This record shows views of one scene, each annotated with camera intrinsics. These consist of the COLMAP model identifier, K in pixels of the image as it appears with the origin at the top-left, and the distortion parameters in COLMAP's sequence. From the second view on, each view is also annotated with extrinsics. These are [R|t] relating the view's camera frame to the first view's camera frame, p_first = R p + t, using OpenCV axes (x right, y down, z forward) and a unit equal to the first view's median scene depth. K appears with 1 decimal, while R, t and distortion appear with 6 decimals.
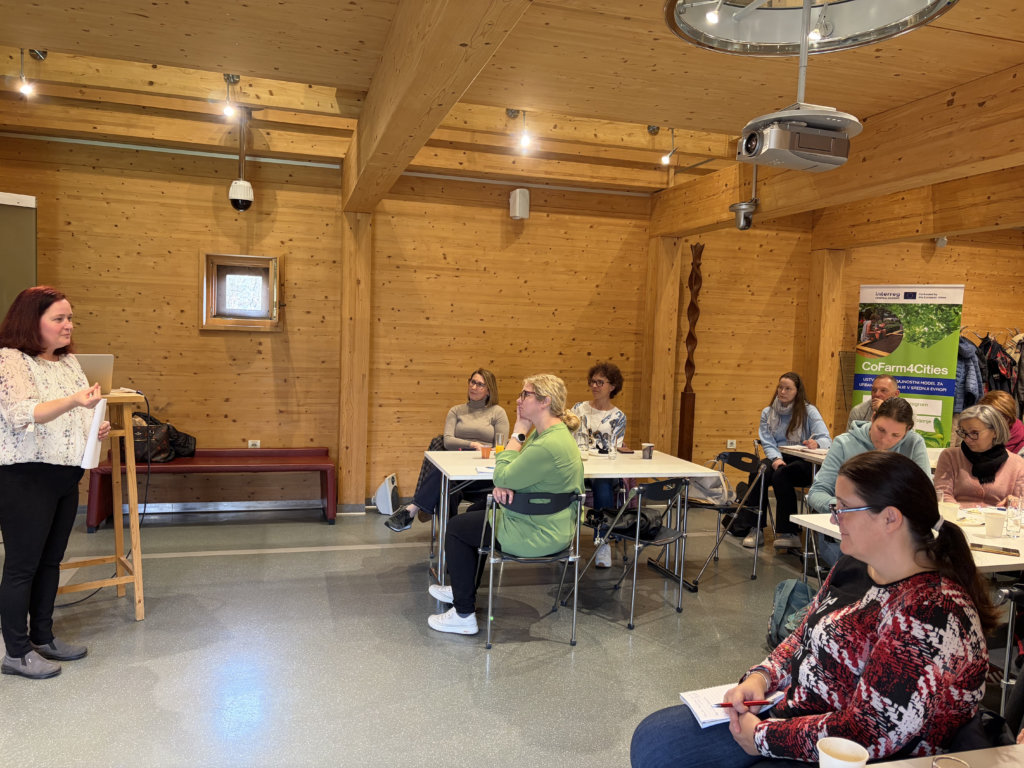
lens RADIAL K [[778.6, 0, 508.5], [0, 778.6, 387.0], [0, 0, 1]] dist [0.048257, -0.051023]
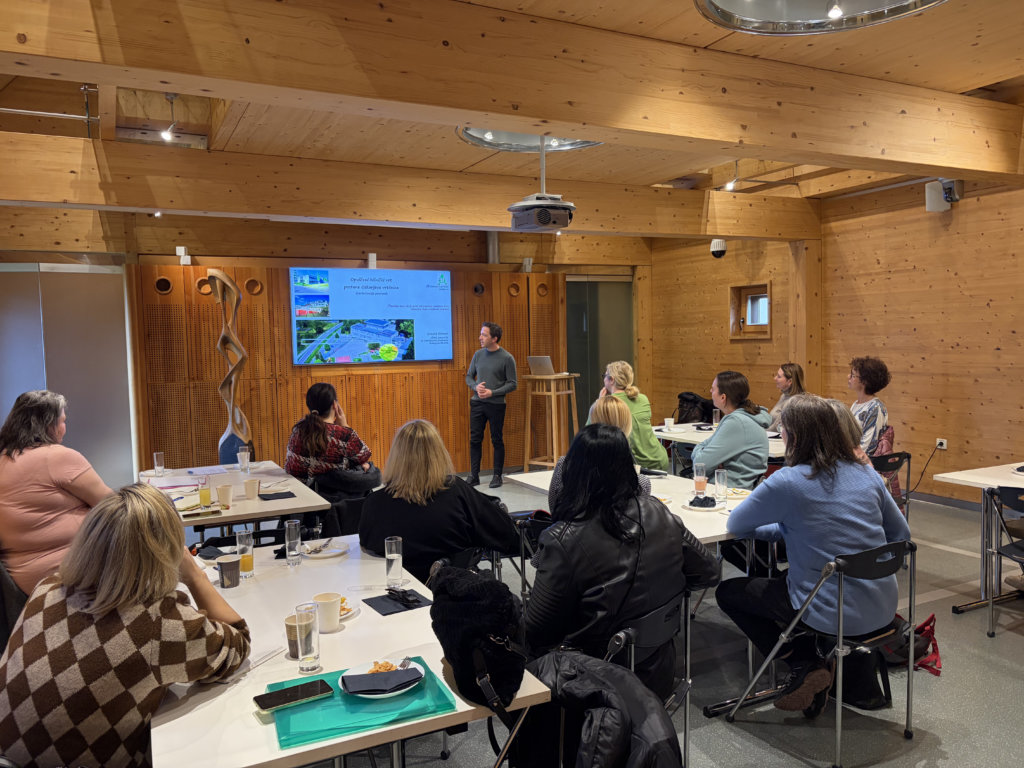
lens RADIAL K [[780.2, 0, 512.4], [0, 780.2, 378.3], [0, 0, 1]] dist [0.054355, -0.061095]
pose [[0.194971, 0.010487, -0.980753, 0.838491], [-0.037020, 0.999309, 0.003326, 0.008156], [0.980110, 0.035658, 0.195225, 0.278775]]
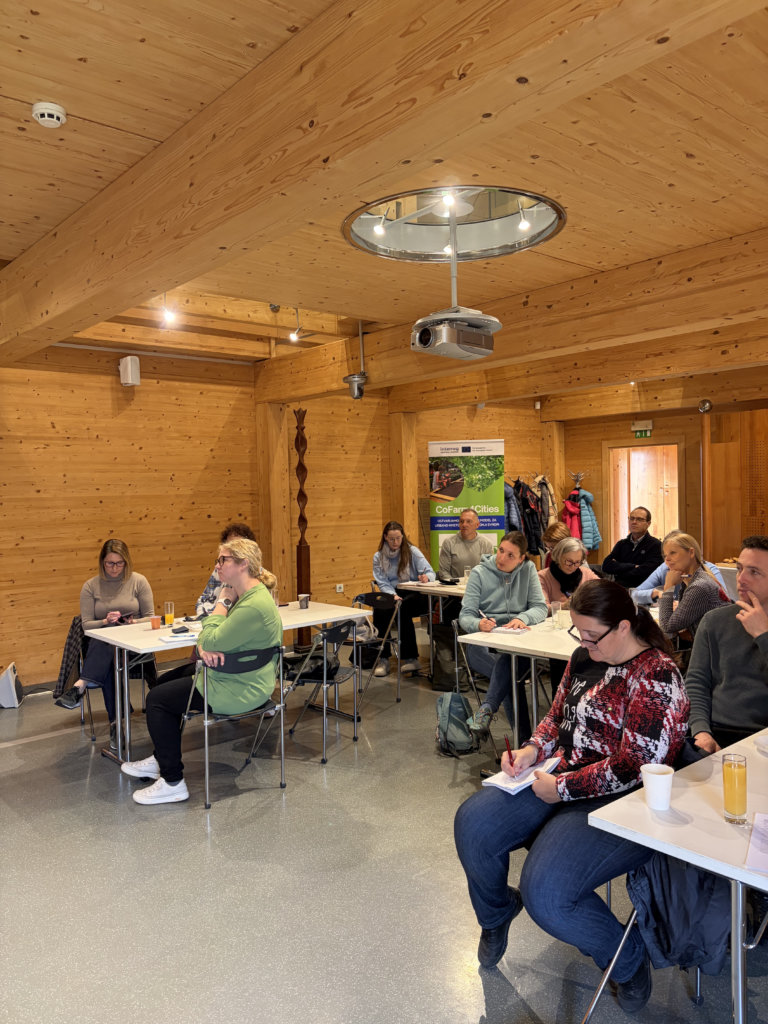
lens RADIAL K [[775.6, 0, 387.5], [0, 775.6, 516.0], [0, 0, 1]] dist [0.152785, -0.402175]
pose [[0.902368, -0.072835, 0.424766, -0.121622], [0.087175, 0.996089, -0.014392, -0.007791], [-0.422056, 0.050016, 0.905189, -0.031087]]
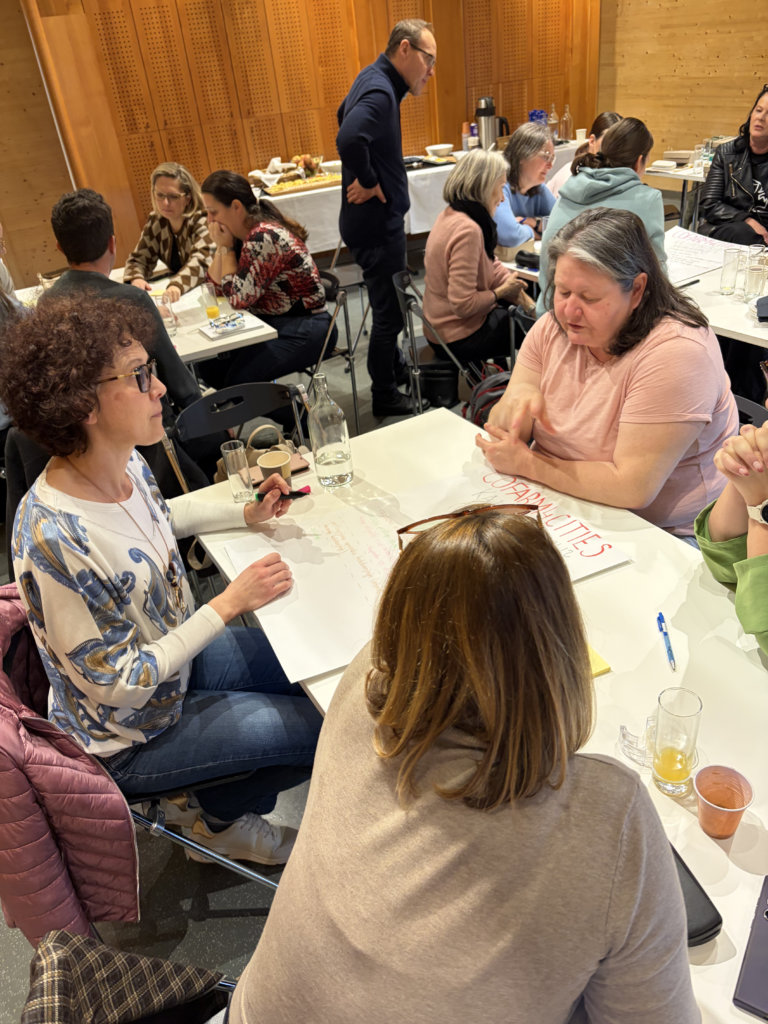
lens RADIAL K [[784.6, 0, 409.9], [0, 784.6, 528.4], [0, 0, 1]] dist [0.006692, -0.007982]
pose [[-0.258206, -0.528671, 0.808601, -0.104962], [0.151598, 0.804442, 0.574361, -0.073516], [-0.954121, 0.270886, -0.127567, 0.727019]]
